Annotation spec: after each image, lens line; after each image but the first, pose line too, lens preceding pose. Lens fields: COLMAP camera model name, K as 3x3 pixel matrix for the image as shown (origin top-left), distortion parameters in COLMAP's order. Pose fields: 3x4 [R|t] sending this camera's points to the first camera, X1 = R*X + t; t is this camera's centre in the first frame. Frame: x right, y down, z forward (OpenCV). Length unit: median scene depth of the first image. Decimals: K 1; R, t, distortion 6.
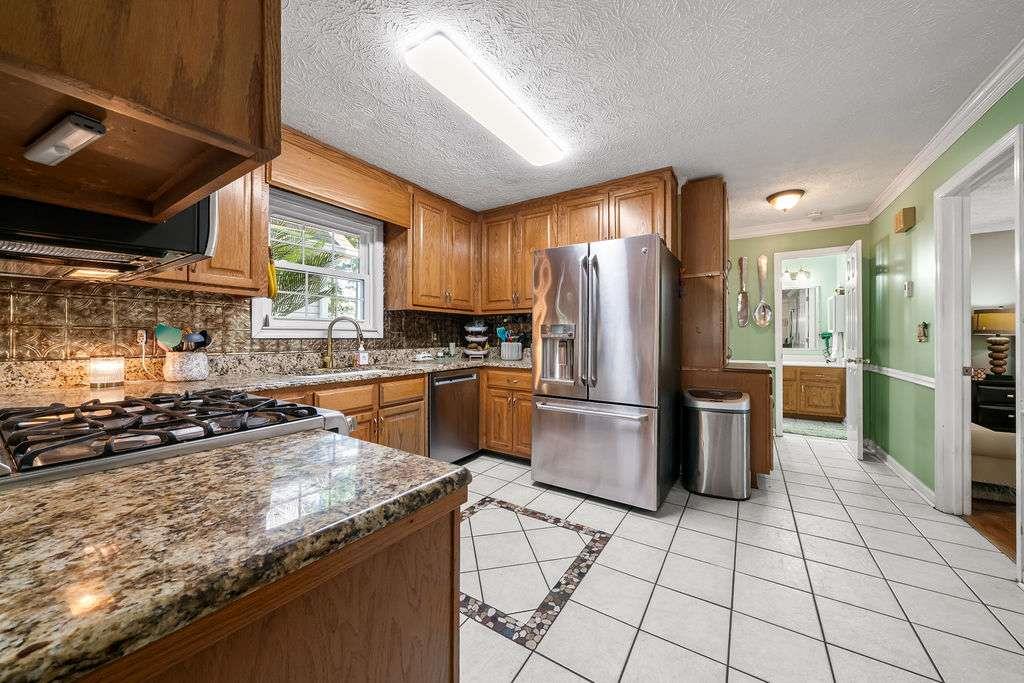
lens RADIAL K [[369.0, 0, 503.9], [0, 369.0, 337.4], [0, 0, 1]] dist [-0.001732, 0.000197]
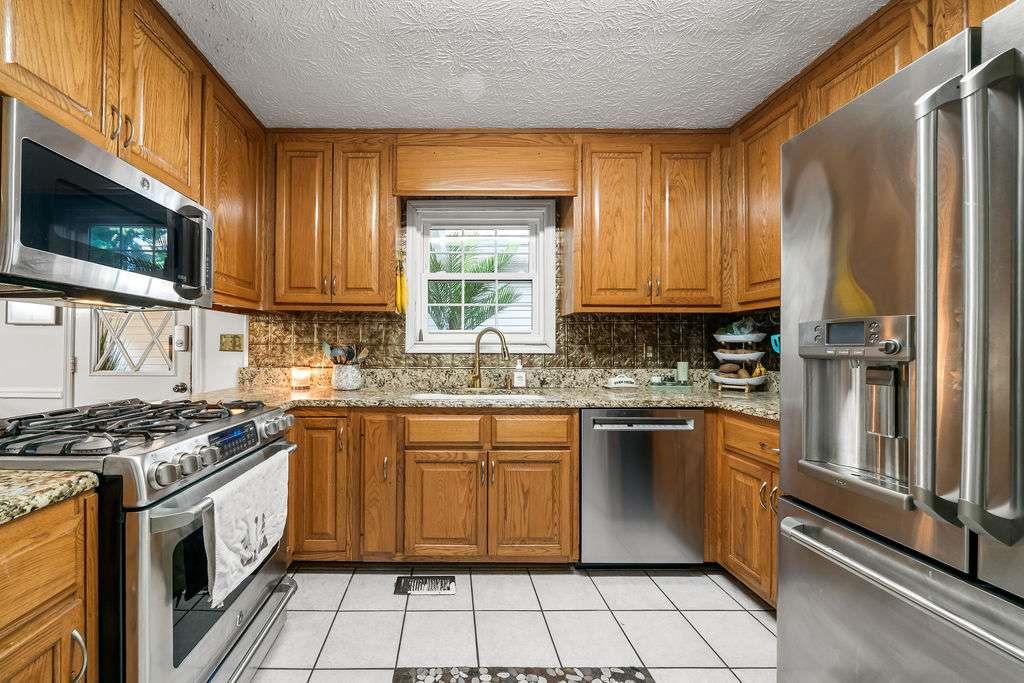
lens RADIAL K [[369.0, 0, 514.7], [0, 369.0, 346.4], [0, 0, 1]] dist [-0.001732, 0.000197]
pose [[0.555011, -0.006119, -0.831821, 0.253200], [-0.002602, 0.999955, -0.009092, -0.005280], [0.831839, 0.007211, 0.554970, 0.515746]]
